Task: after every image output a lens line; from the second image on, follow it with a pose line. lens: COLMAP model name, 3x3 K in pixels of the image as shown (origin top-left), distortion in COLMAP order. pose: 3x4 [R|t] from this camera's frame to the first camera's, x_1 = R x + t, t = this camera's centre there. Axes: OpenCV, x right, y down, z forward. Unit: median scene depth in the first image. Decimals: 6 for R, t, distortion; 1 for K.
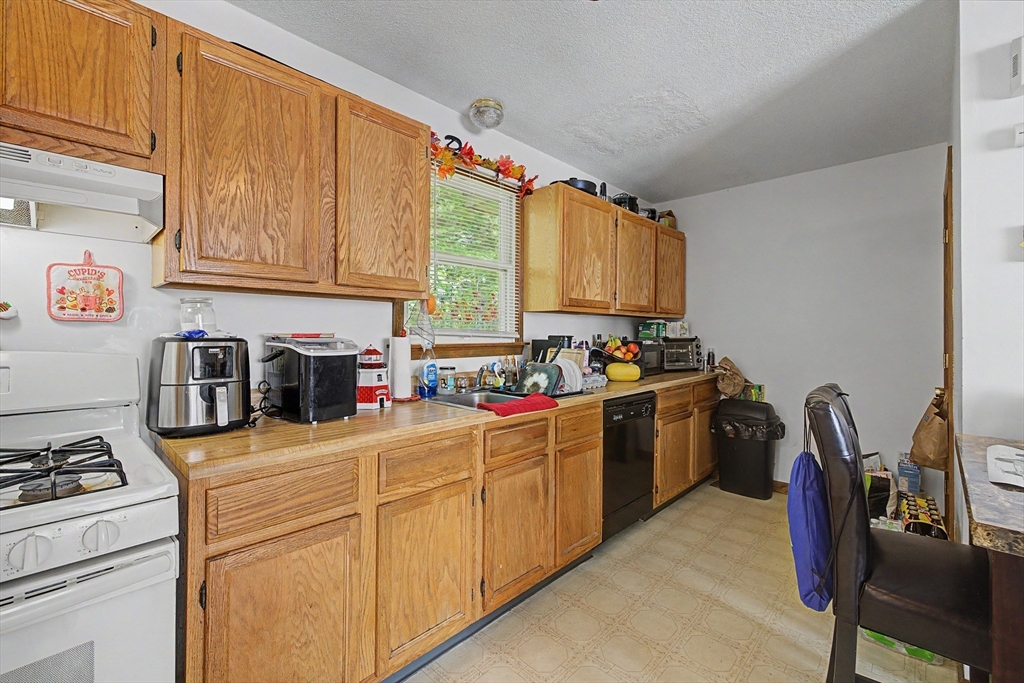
lens RADIAL K [[436.6, 0, 517.3], [0, 436.6, 331.8], [0, 0, 1]] dist [0.005228, -0.000699]
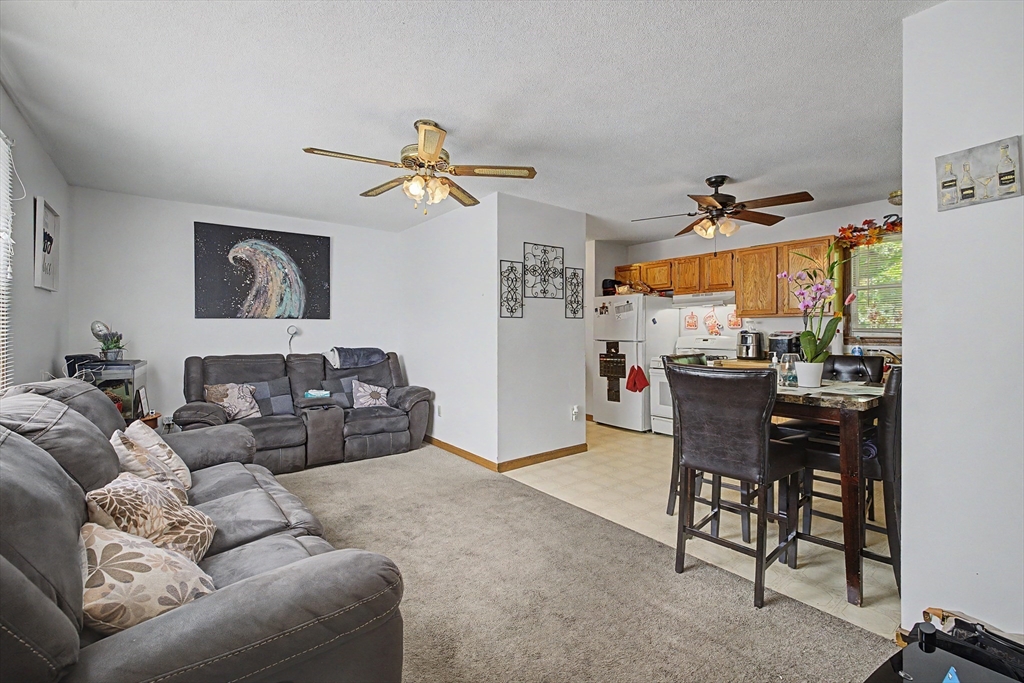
lens RADIAL K [[436.6, 0, 515.2], [0, 436.6, 332.0], [0, 0, 1]] dist [0.005228, -0.000699]
pose [[-0.146204, 0.001024, -0.989254, 2.714164], [0.004868, 0.999988, 0.000316, -0.002333], [0.989242, -0.004769, -0.146207, -0.294898]]
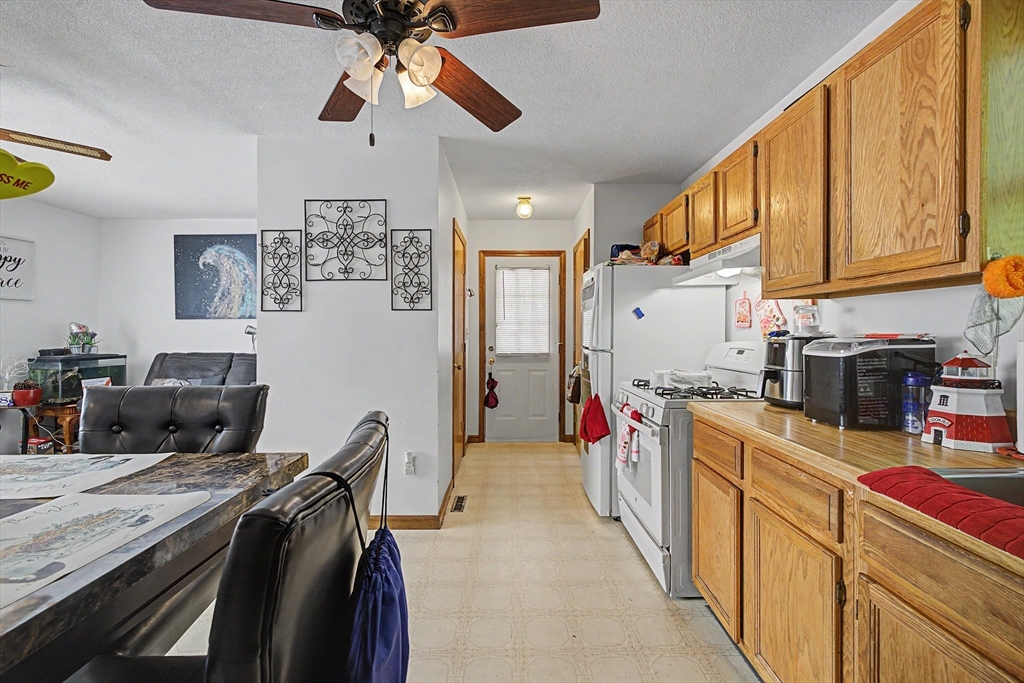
lens RADIAL K [[436.6, 0, 513.4], [0, 436.6, 333.4], [0, 0, 1]] dist [0.005228, -0.000699]
pose [[-0.718848, -0.001707, -0.695165, 0.754291], [-0.000947, 0.999998, -0.001477, 0.006175], [0.695167, -0.000404, -0.718848, 1.241374]]
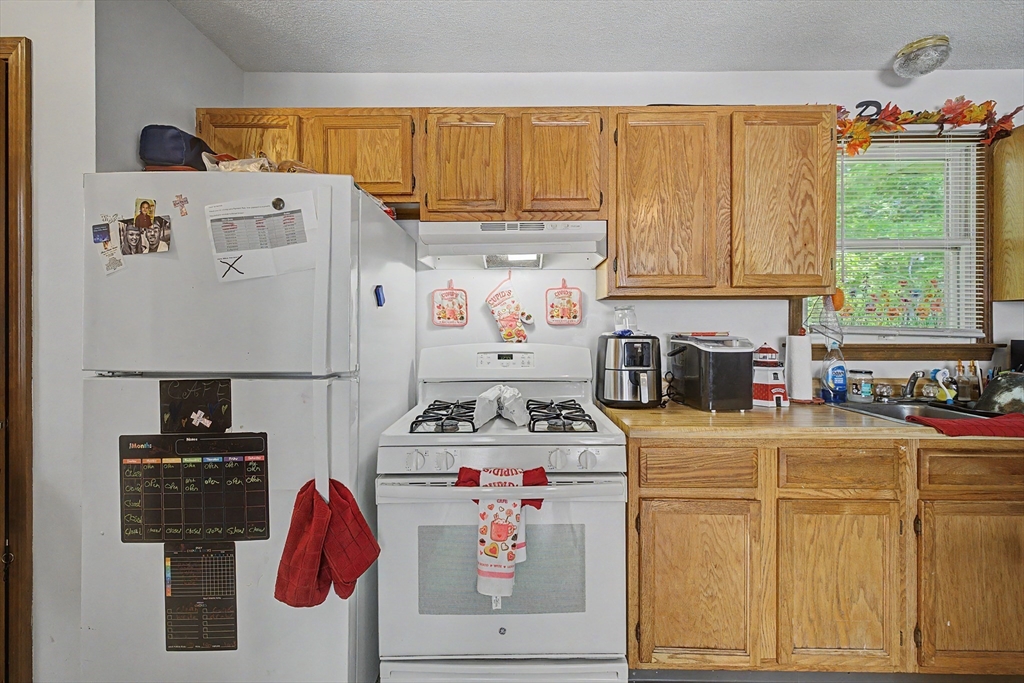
lens RADIAL K [[436.6, 0, 515.5], [0, 436.6, 332.2], [0, 0, 1]] dist [0.005228, -0.000699]
pose [[0.678982, -0.004410, -0.734141, 0.019229], [0.006159, 0.999981, -0.000311, 0.001147], [0.734129, -0.004310, 0.678997, -0.141627]]
